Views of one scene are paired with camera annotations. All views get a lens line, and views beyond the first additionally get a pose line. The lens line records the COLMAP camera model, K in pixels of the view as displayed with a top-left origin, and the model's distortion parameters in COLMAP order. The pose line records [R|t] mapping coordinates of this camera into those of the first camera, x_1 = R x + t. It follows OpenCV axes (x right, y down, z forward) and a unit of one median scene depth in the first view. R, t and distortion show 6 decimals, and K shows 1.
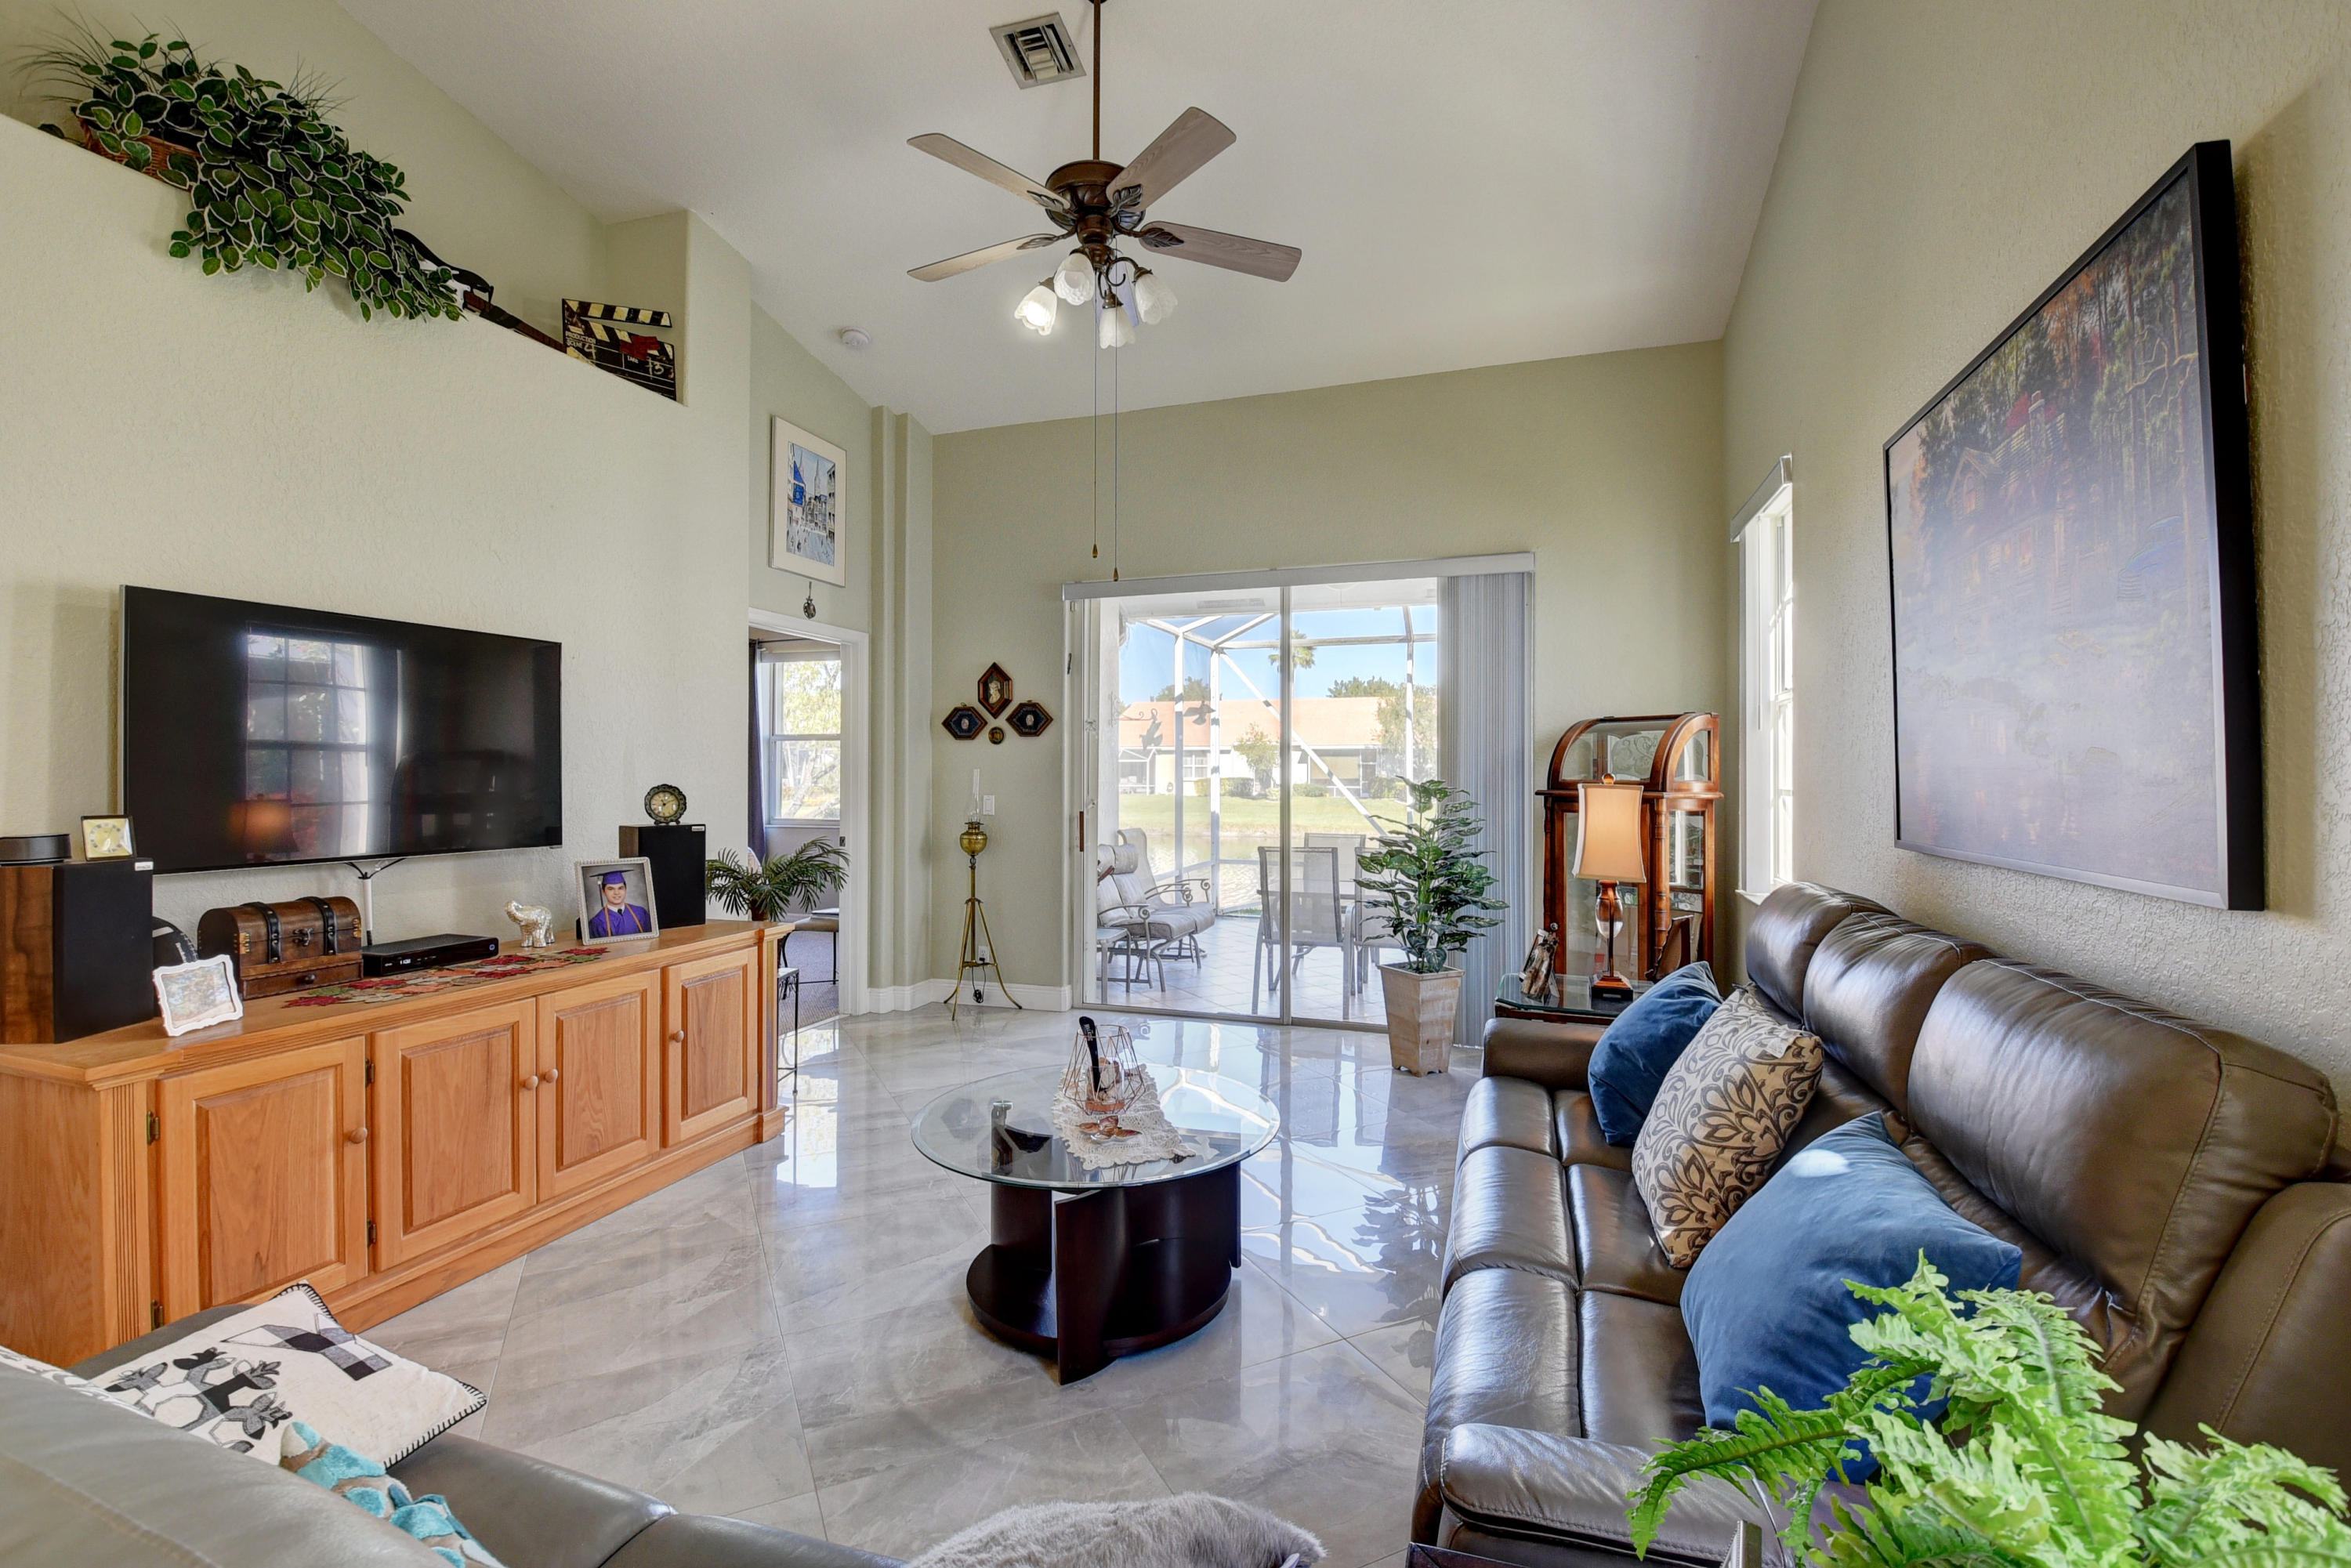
lens RADIAL K [[1019.9, 0, 1168.1], [0, 1019.9, 763.4], [0, 0, 1]] dist [-0.000254, -0.017988]
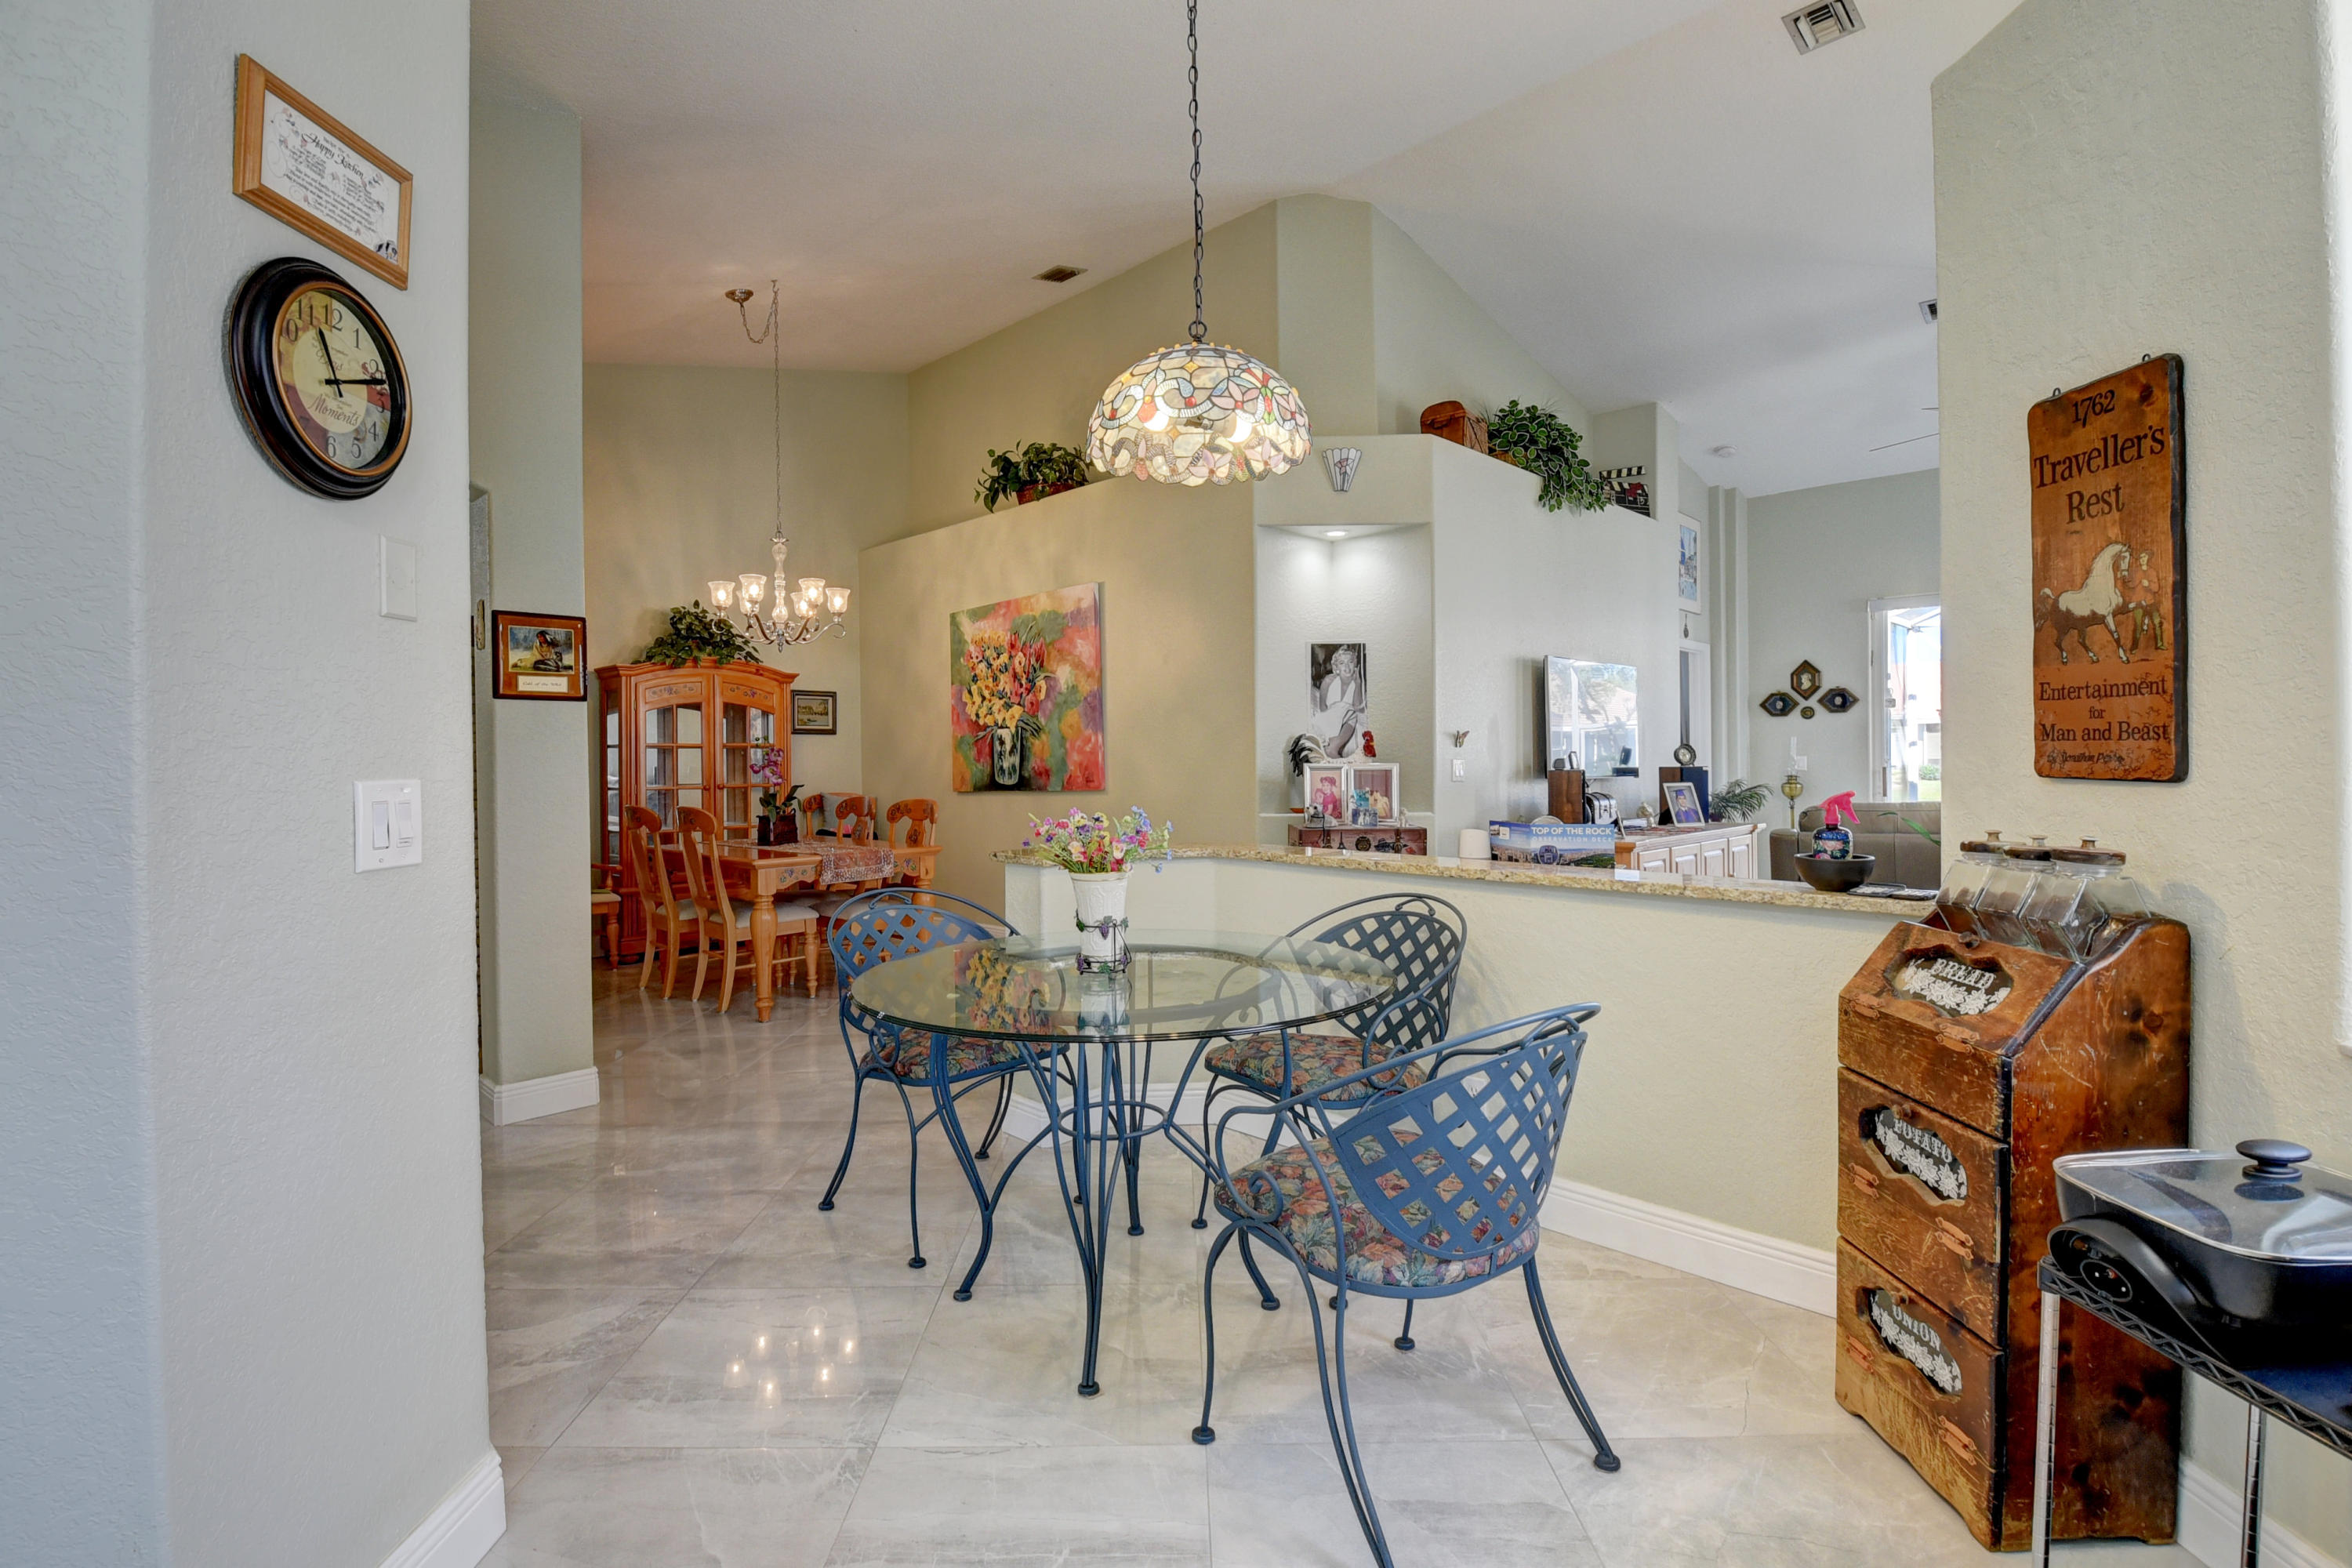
lens RADIAL K [[1098.8, 0, 1168.7], [0, 1098.8, 756.8], [0, 0, 1]] dist [0.031378, -0.036397]
pose [[0.904779, -0.010455, -0.425754, -0.345838], [0.013093, 0.999909, 0.003270, 0.017787], [0.425681, -0.008533, 0.904833, -0.796398]]
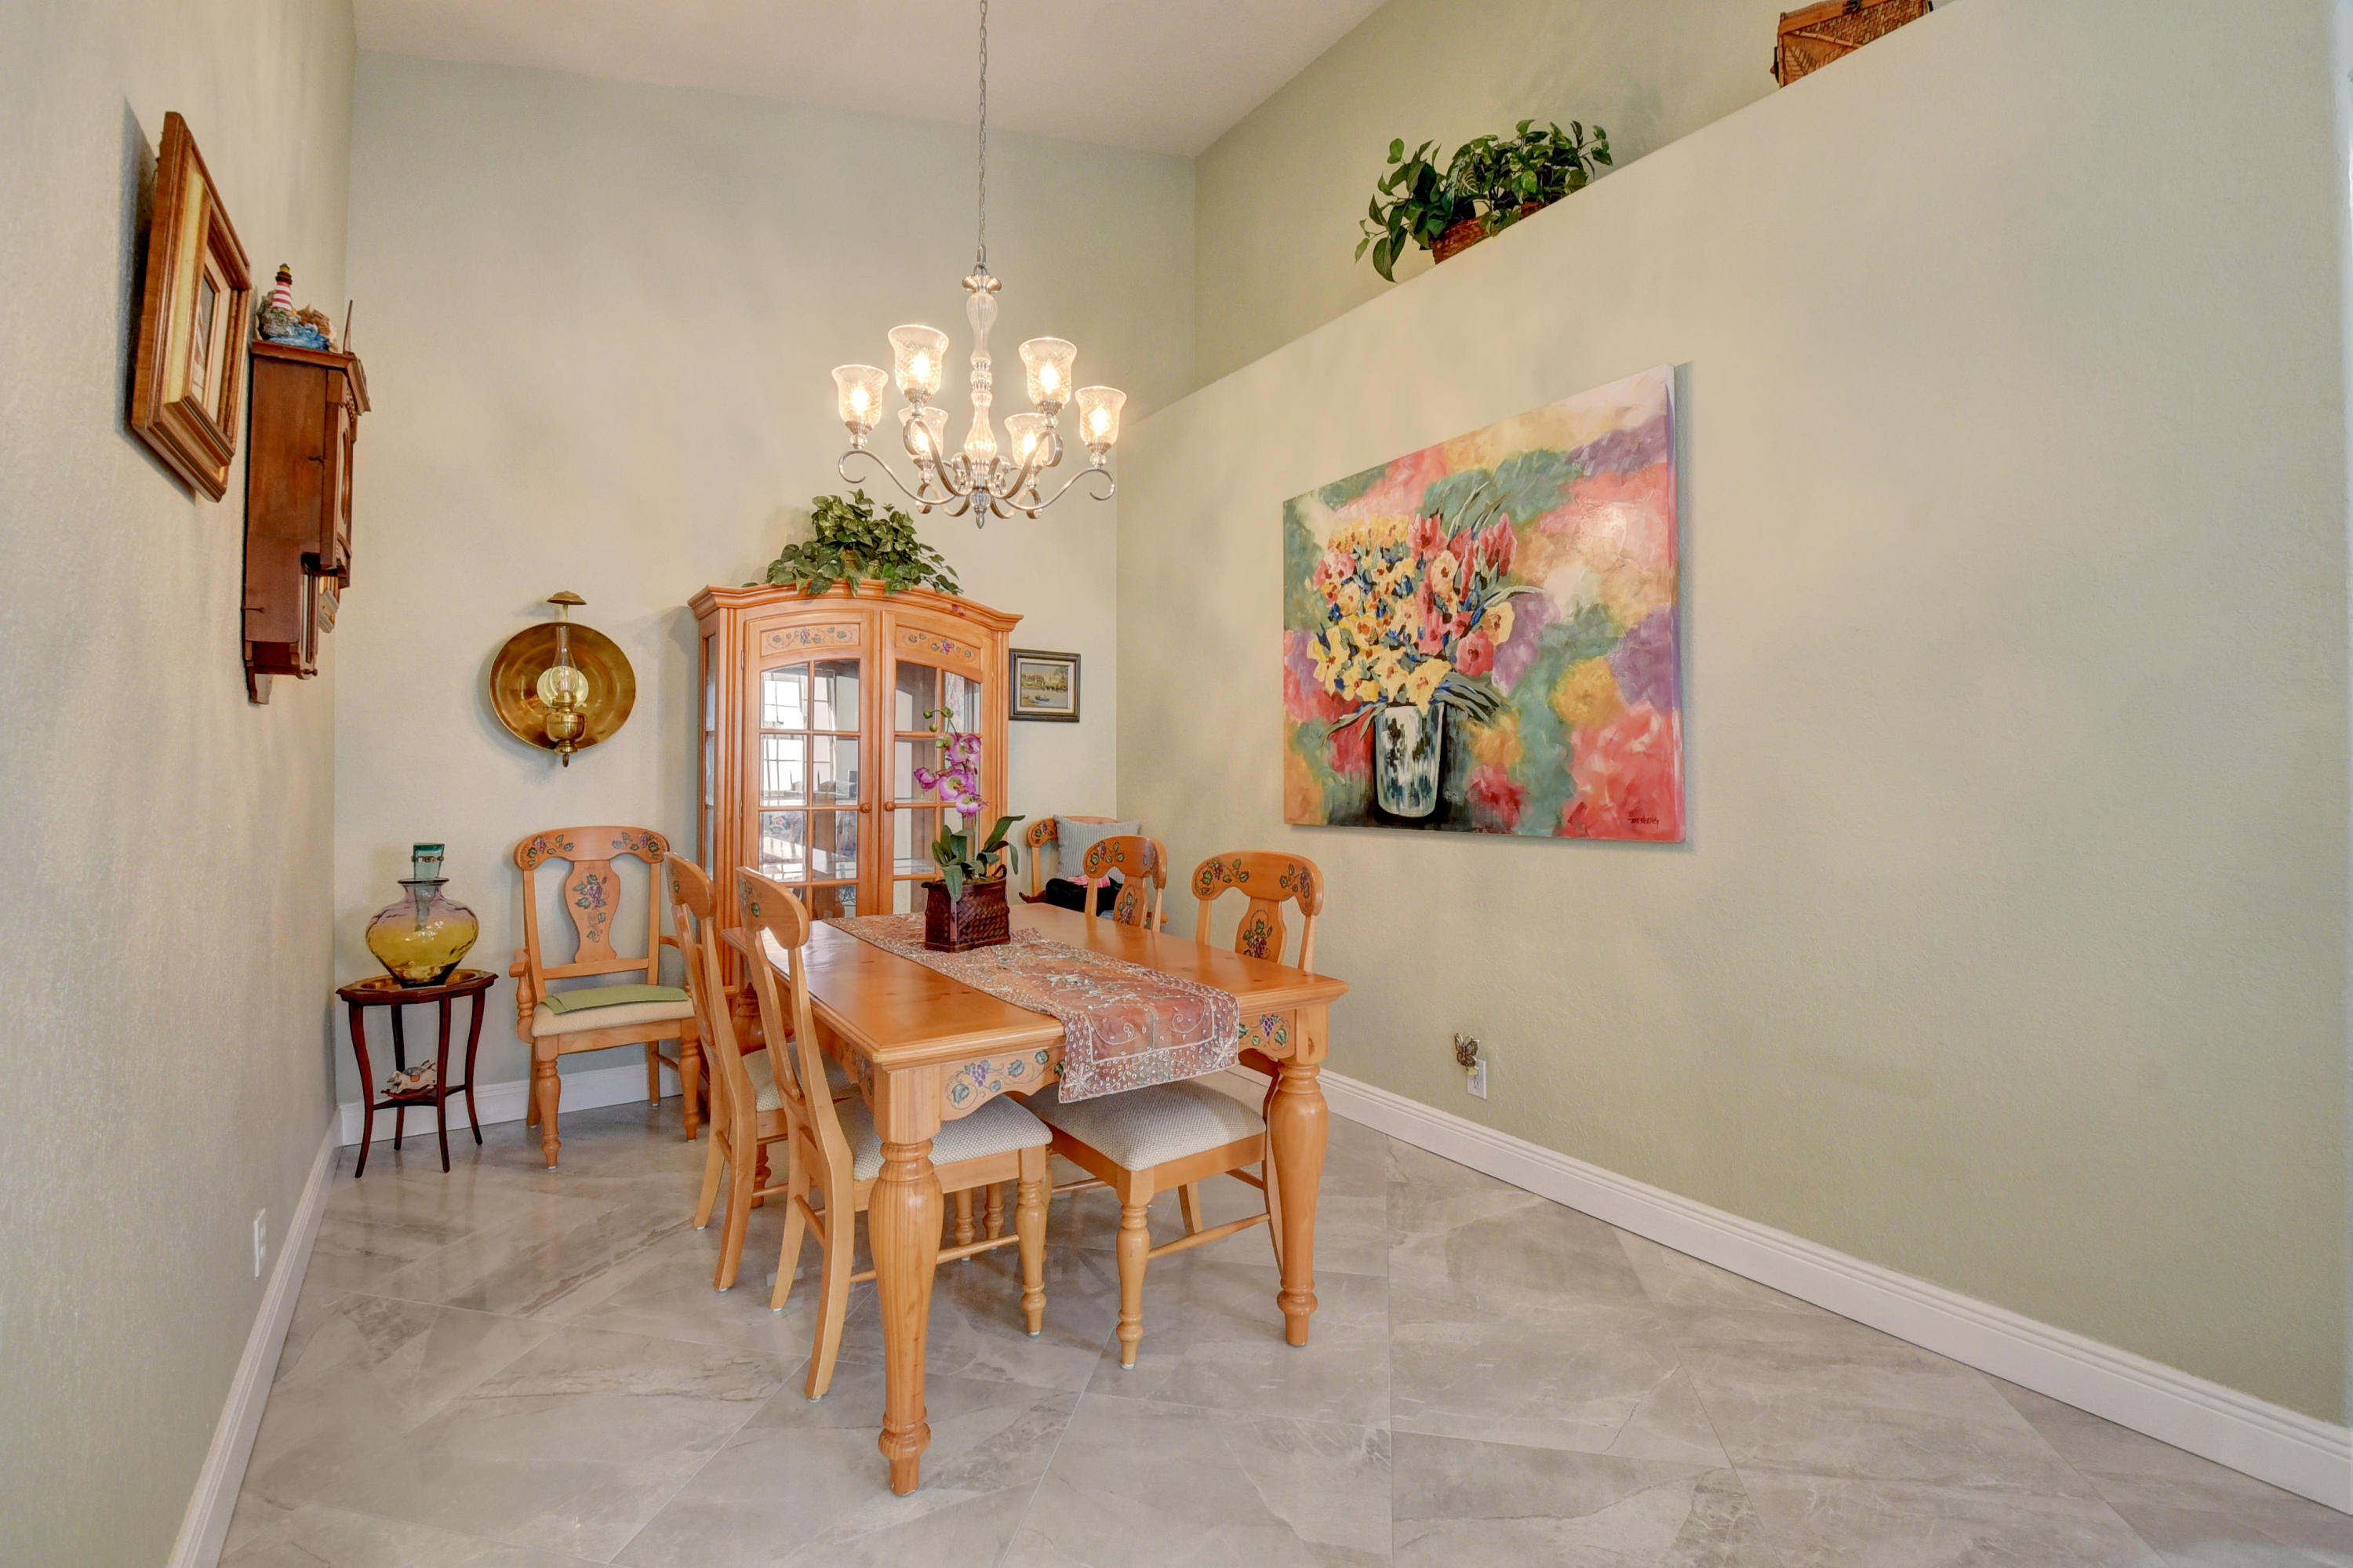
lens RADIAL K [[1020.9, 0, 1169.1], [0, 1020.9, 763.4], [0, 0, 1]] dist [-0.000254, -0.017988]
pose [[0.808778, 0.002379, -0.588109, -0.837817], [-0.001299, 0.999997, 0.002258, 0.019411], [0.588112, -0.001062, 0.808779, -0.271211]]
